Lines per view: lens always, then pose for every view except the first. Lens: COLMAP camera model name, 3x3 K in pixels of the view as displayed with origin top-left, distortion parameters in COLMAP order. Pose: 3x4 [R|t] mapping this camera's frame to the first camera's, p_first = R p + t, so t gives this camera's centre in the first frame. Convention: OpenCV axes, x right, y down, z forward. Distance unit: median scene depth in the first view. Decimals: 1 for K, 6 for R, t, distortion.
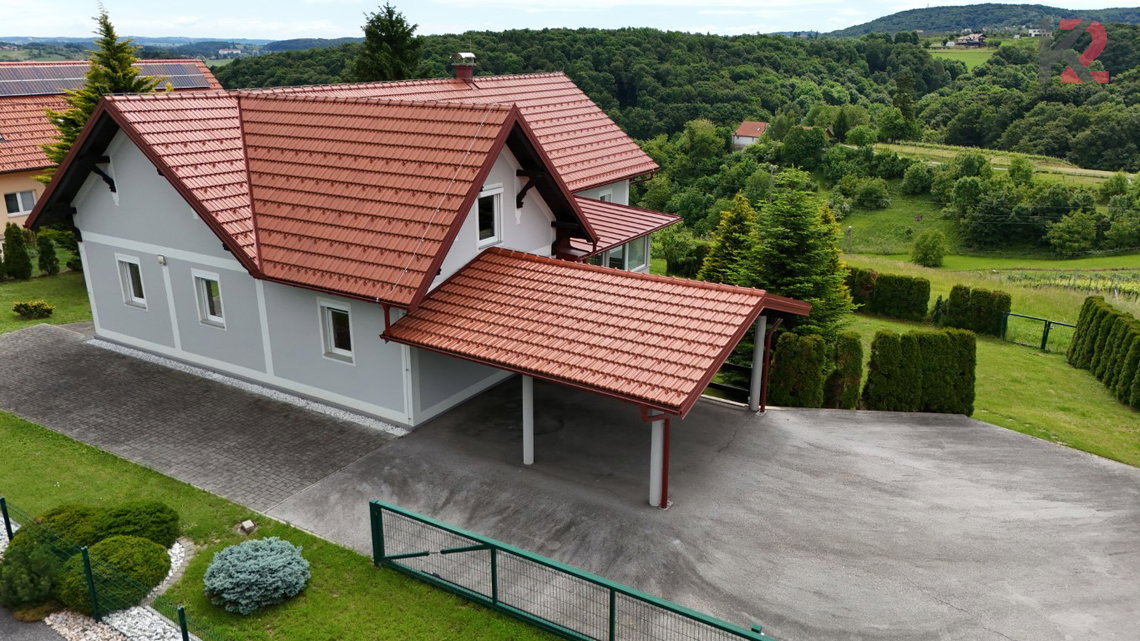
lens RADIAL K [[839.6, 0, 569.9], [0, 839.6, 322.7], [0, 0, 1]] dist [0.077305, -0.073792]
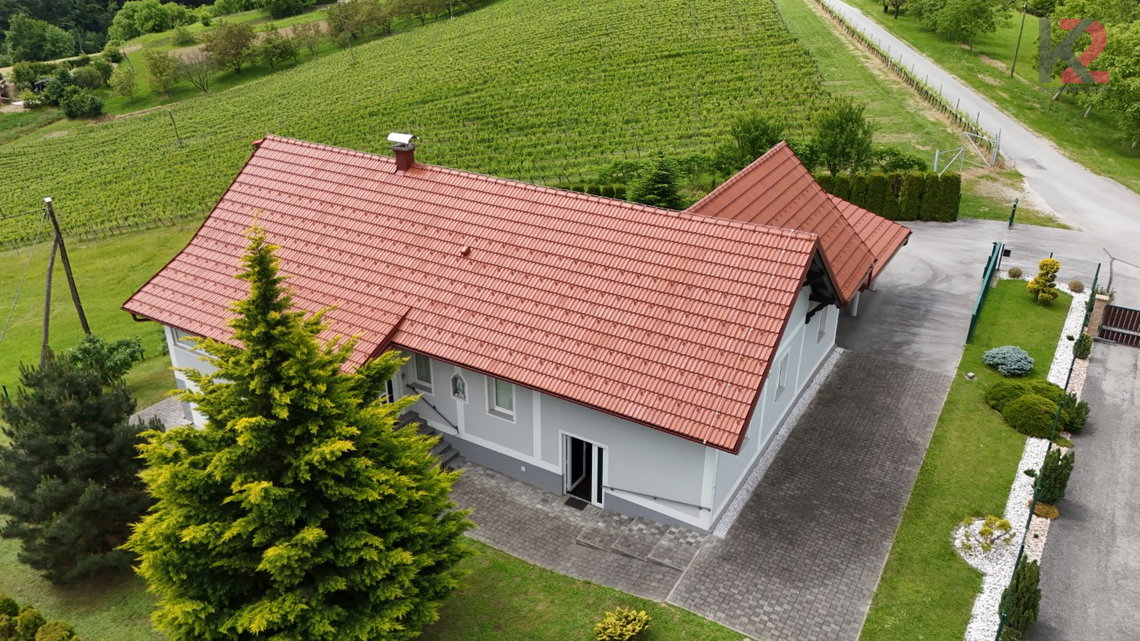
lens RADIAL K [[839.6, 0, 569.9], [0, 839.6, 322.7], [0, 0, 1]] dist [0.077305, -0.073792]
pose [[-0.015656, -0.436842, 0.899402, -0.080909], [0.315524, 0.851393, 0.419017, -0.037576], [-0.948789, 0.290343, 0.124505, 0.063089]]
